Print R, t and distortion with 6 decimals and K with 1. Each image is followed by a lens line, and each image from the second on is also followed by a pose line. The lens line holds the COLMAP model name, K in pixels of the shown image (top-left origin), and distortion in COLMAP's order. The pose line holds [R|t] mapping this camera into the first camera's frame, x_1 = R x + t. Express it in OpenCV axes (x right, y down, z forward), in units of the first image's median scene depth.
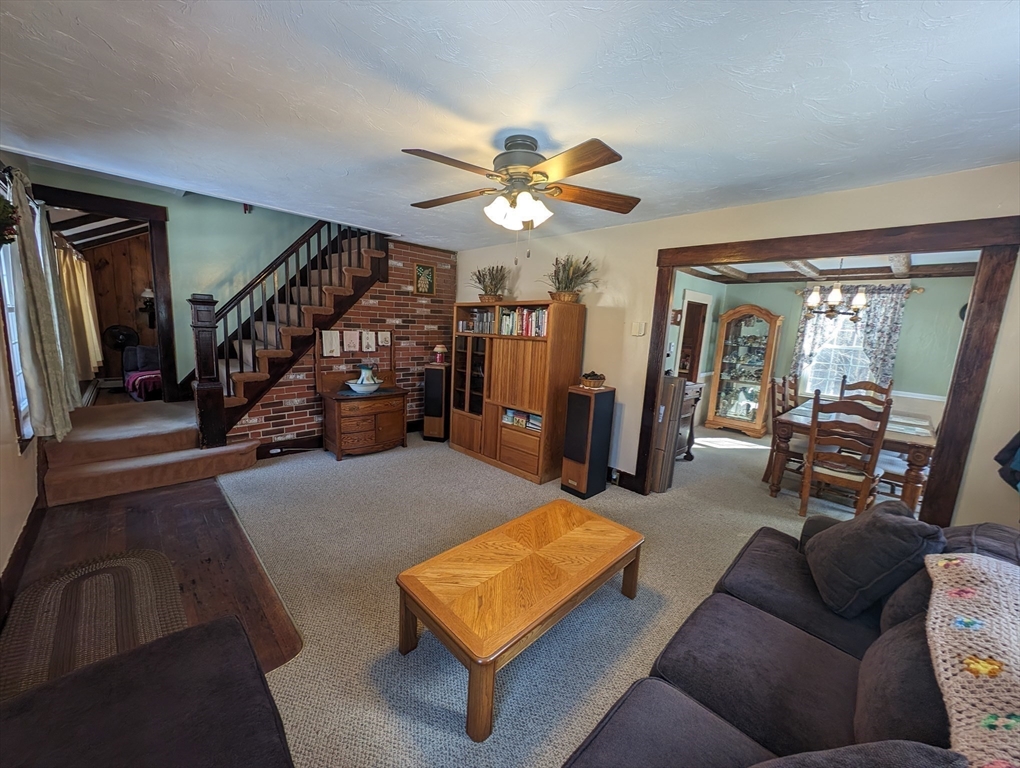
lens RADIAL K [[385.2, 0, 506.5], [0, 385.2, 383.9], [0, 0, 1]] dist [0.018518, -0.007938]
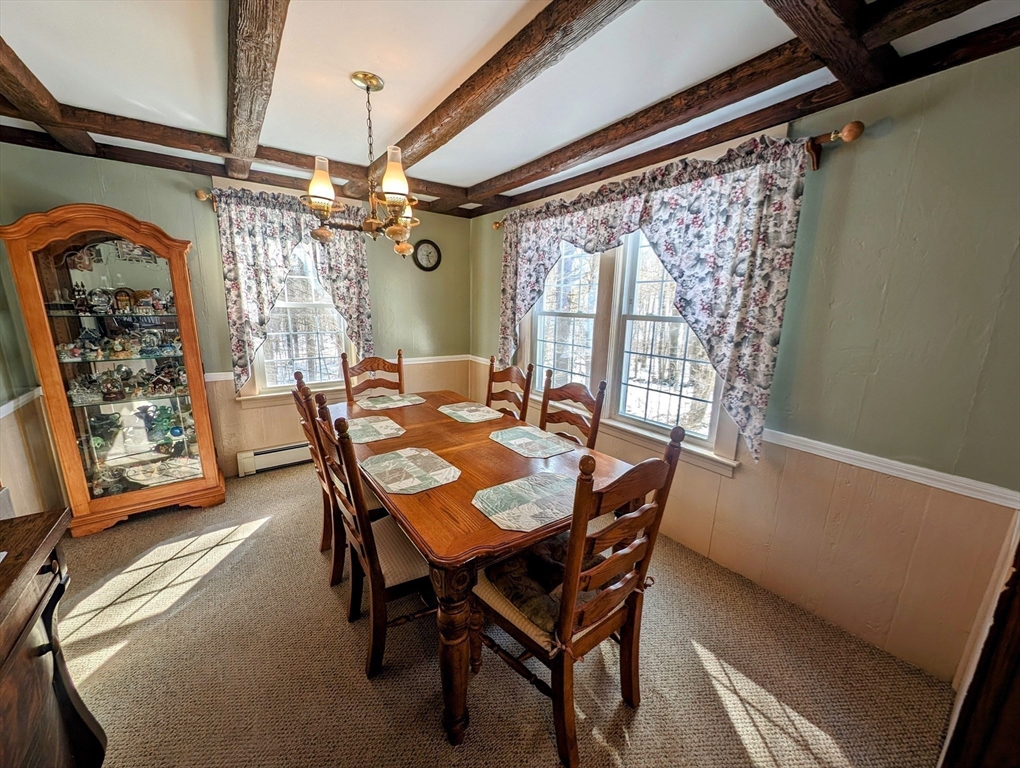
lens RADIAL K [[385.2, 0, 506.5], [0, 385.2, 383.9], [0, 0, 1]] dist [0.018518, -0.007938]
pose [[0.148806, -0.259150, 0.954305, 0.286969], [0.139802, 0.960870, 0.239133, -0.073082], [-0.978934, 0.097829, 0.179213, 0.567776]]
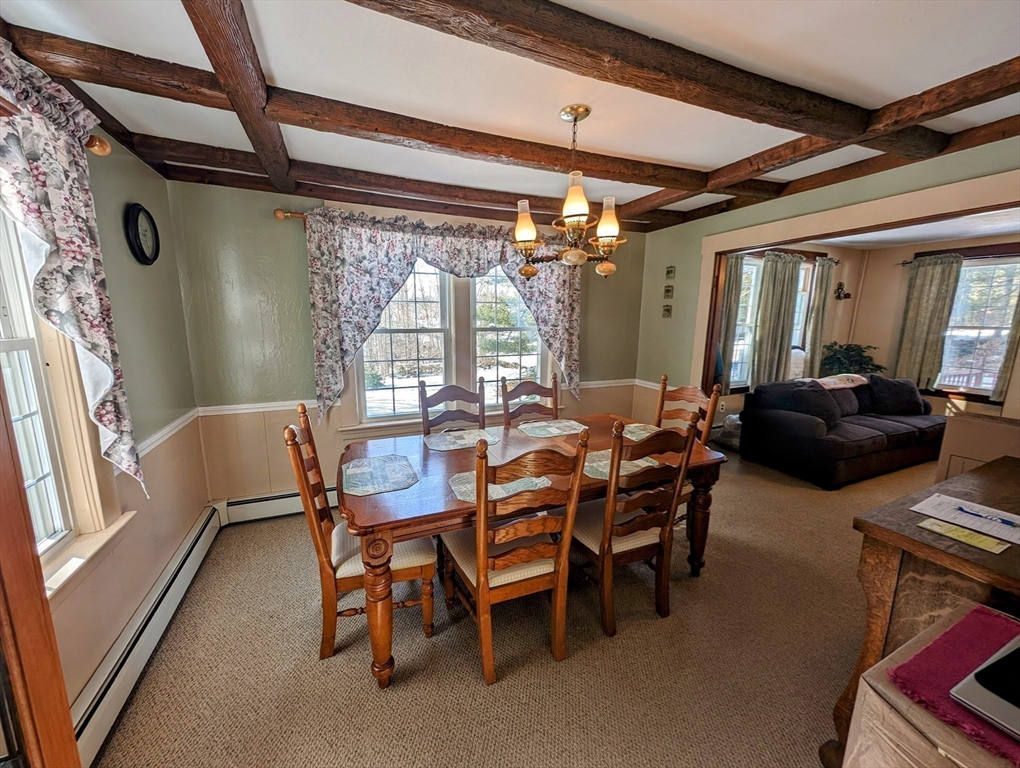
lens RADIAL K [[385.2, 0, 506.5], [0, 385.2, 383.9], [0, 0, 1]] dist [0.018518, -0.007938]
pose [[-0.934201, -0.122782, 0.334952, 0.773581], [-0.004811, 0.943157, 0.332312, -0.203280], [-0.356714, 0.308835, -0.881689, 1.513218]]
